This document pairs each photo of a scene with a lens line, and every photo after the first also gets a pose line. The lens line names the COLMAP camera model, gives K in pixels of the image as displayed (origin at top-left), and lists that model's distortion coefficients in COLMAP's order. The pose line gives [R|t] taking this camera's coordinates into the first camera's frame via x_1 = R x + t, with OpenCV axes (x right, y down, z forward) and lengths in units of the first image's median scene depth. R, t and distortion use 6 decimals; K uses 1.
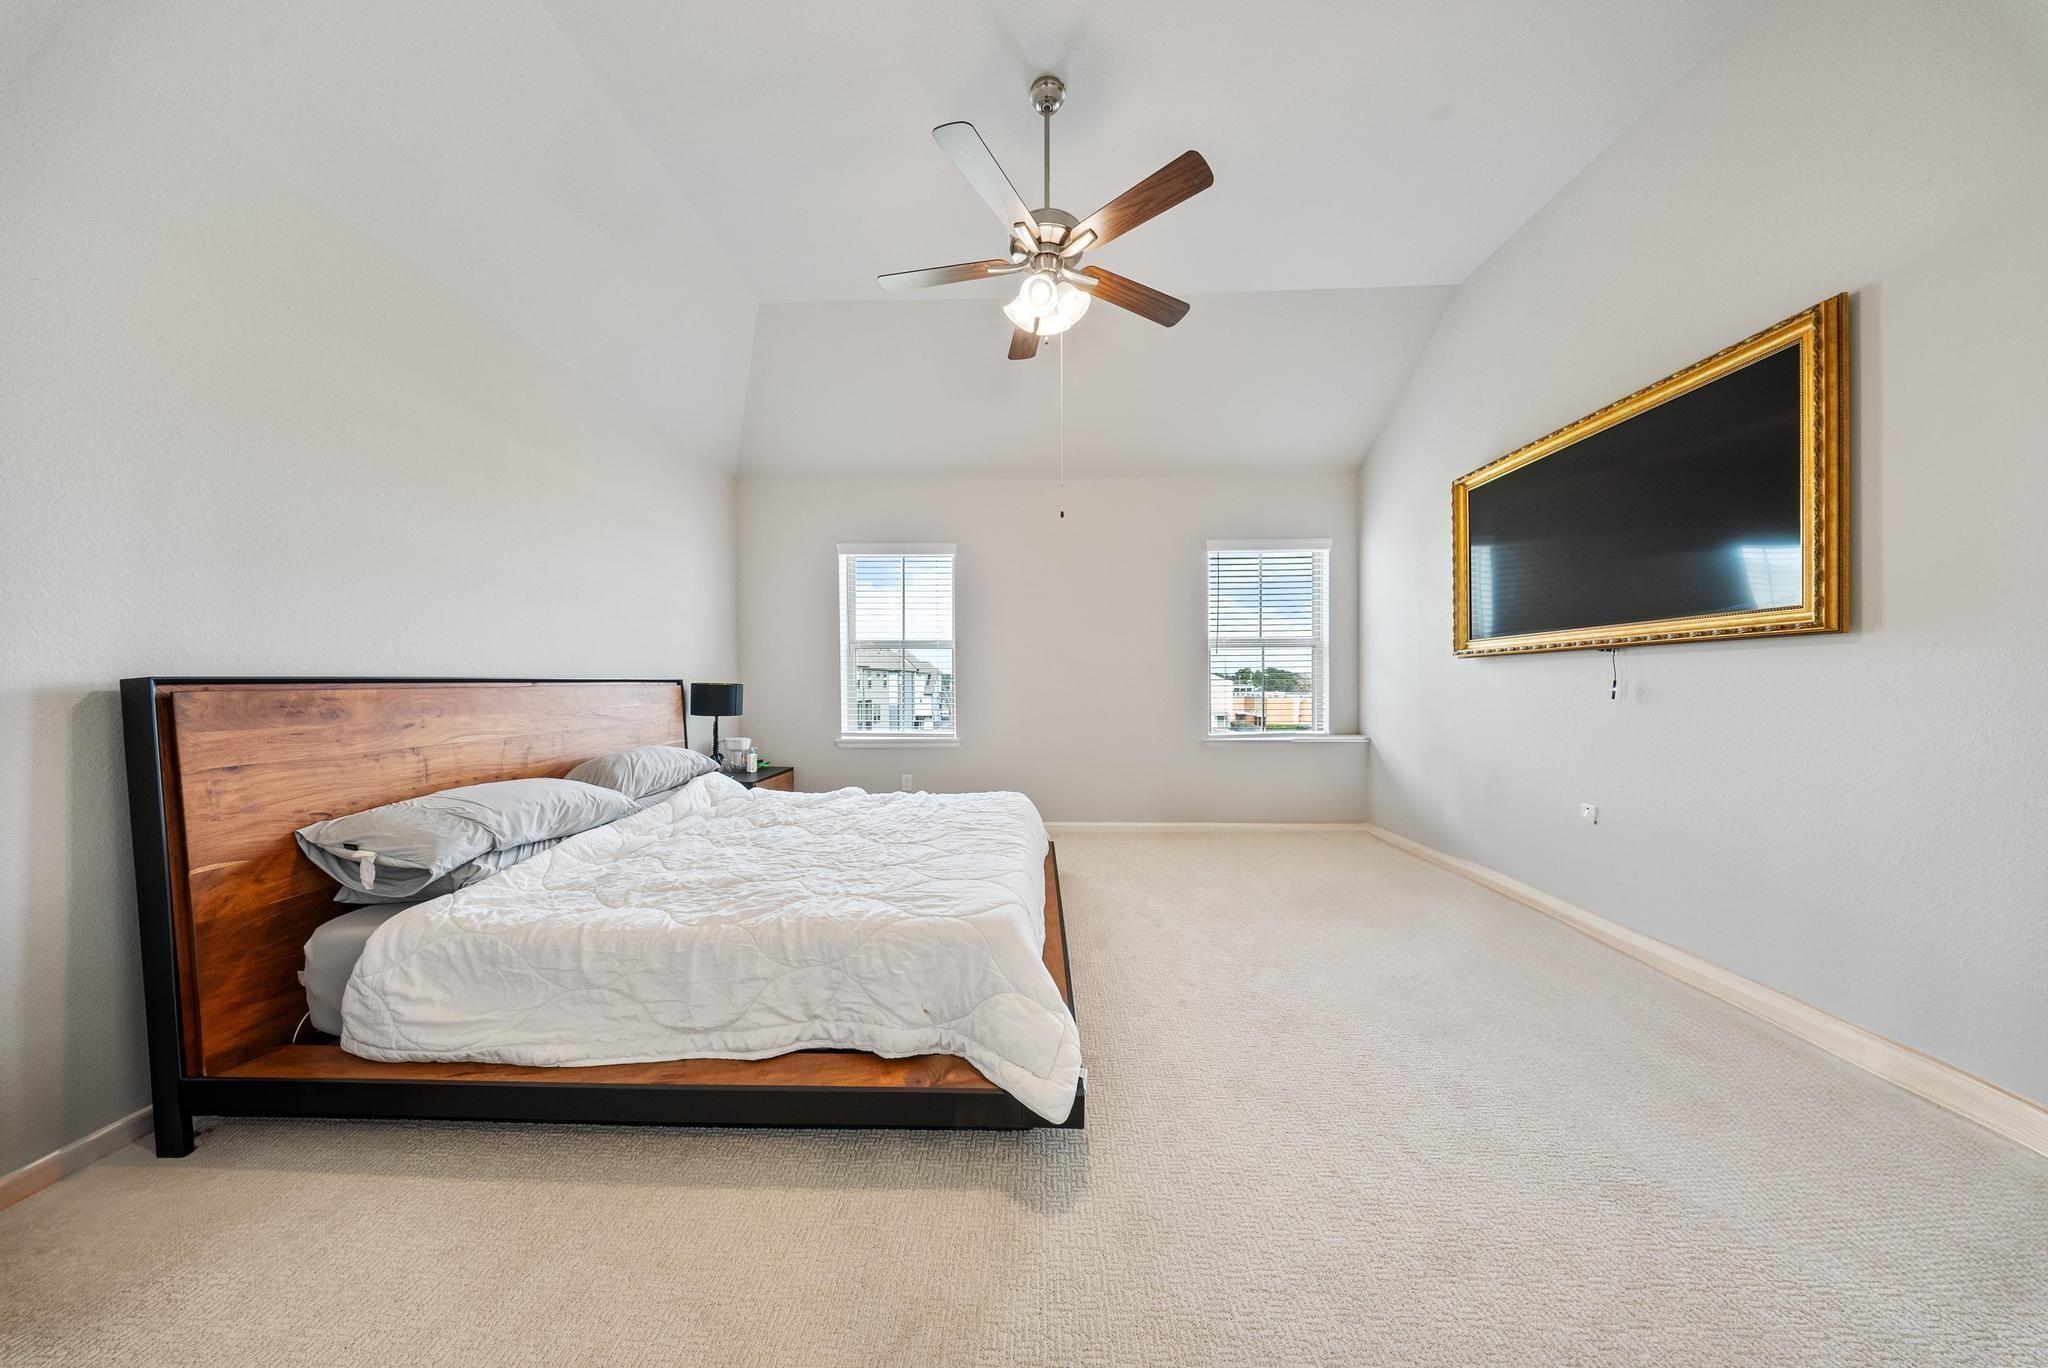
lens RADIAL K [[598.6, 0, 1017.8], [0, 598.6, 682.9], [0, 0, 1]] dist [-0.005708, -0.000063]
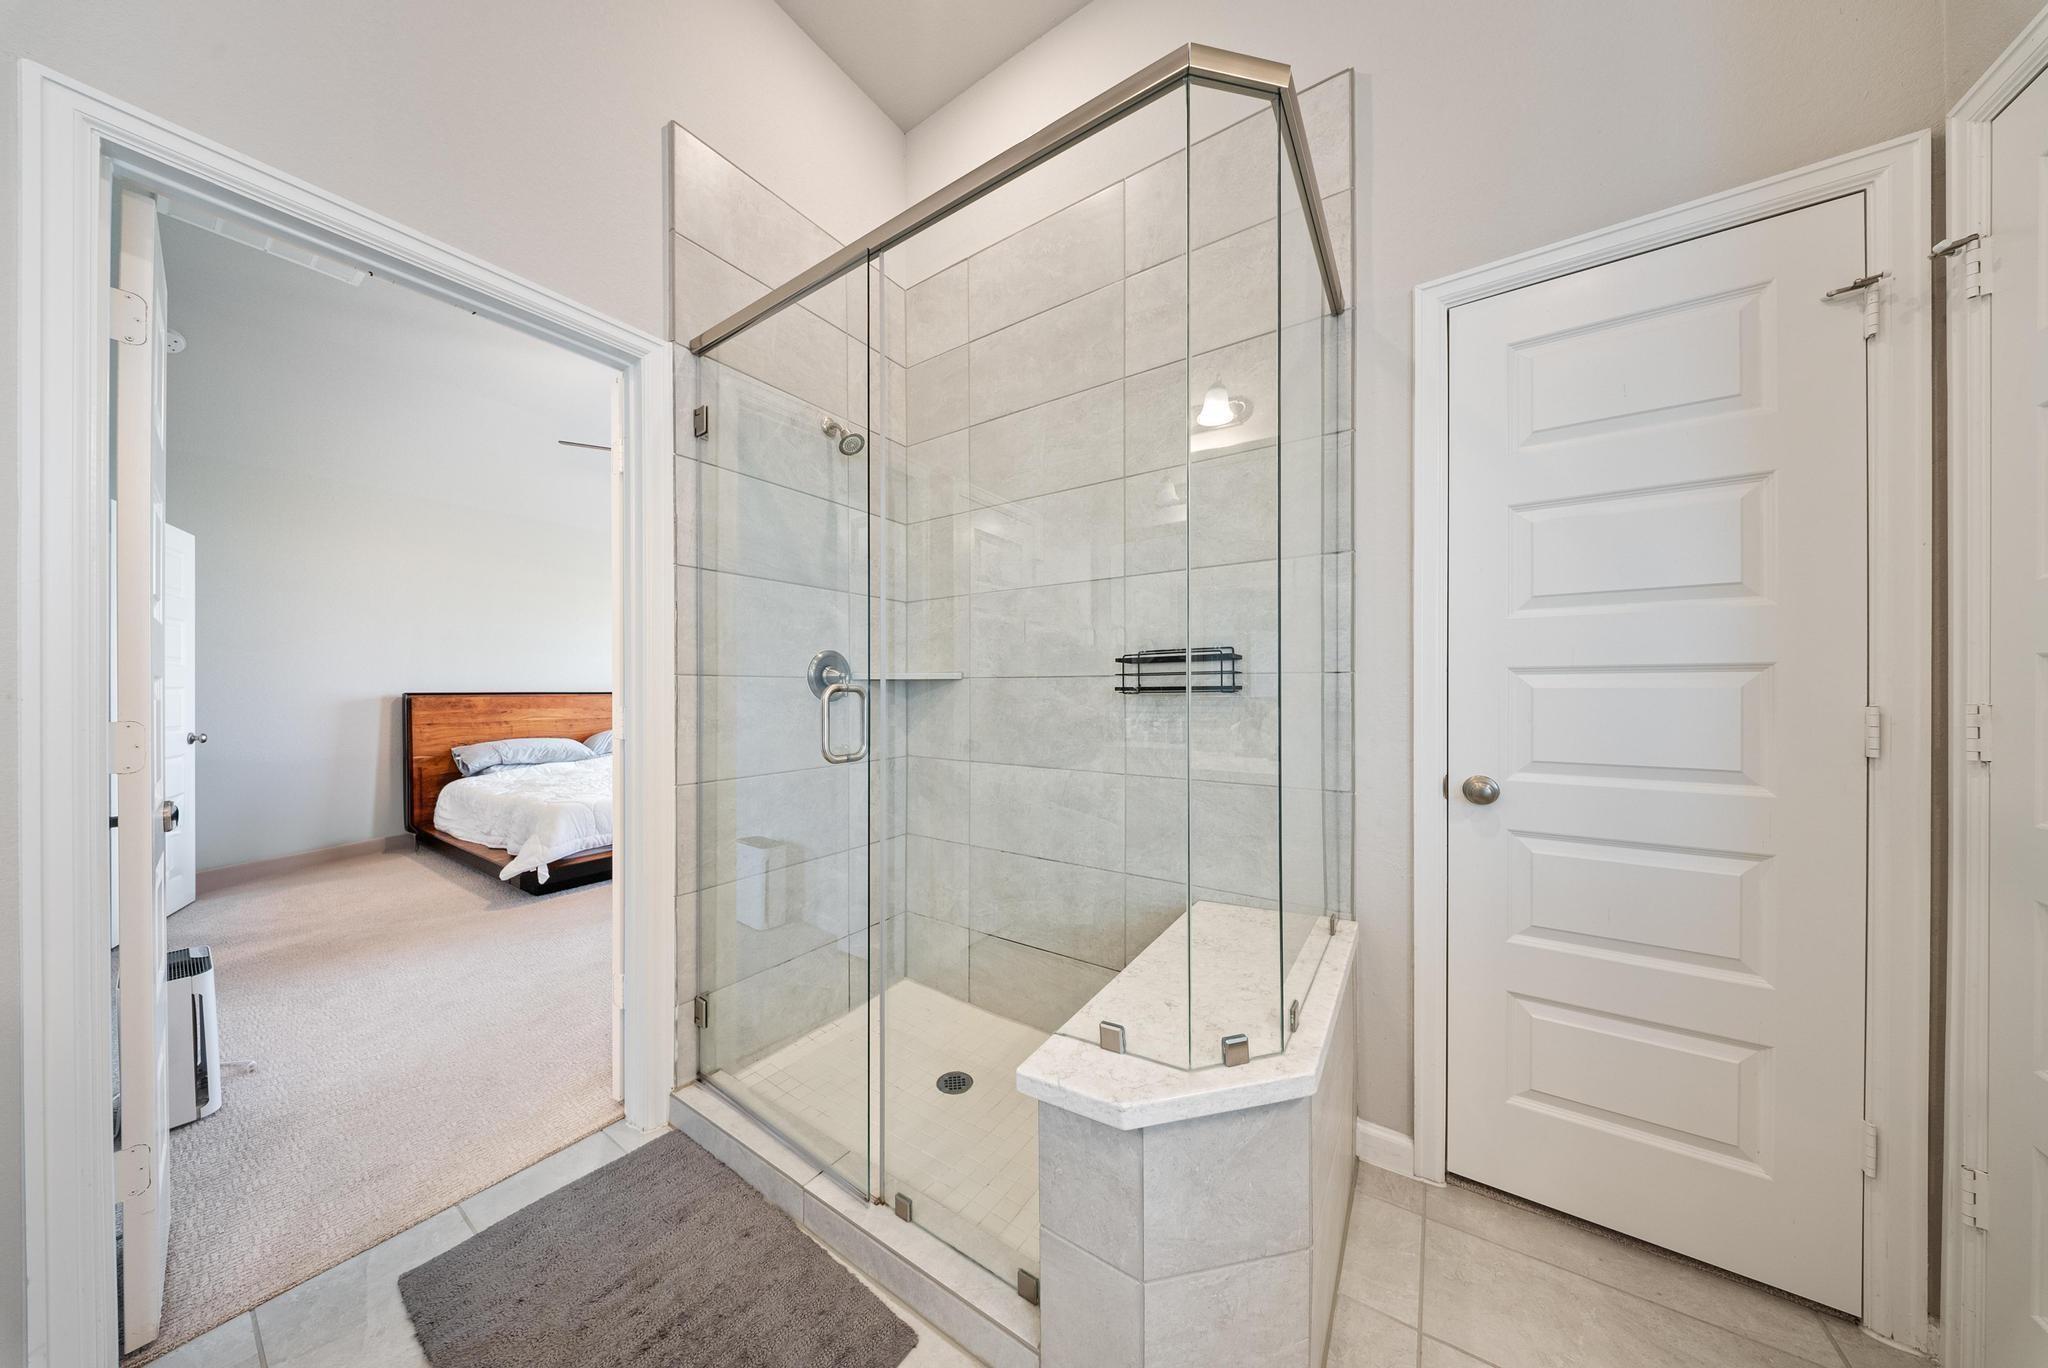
lens RADIAL K [[598.6, 0, 1027.4], [0, 598.6, 687.3], [0, 0, 1]] dist [-0.005708, -0.000063]
pose [[0.856392, 0.002058, -0.516322, 2.500846], [-0.007315, 0.999940, -0.008148, -0.030723], [0.516275, 0.010755, 0.856356, 0.018830]]
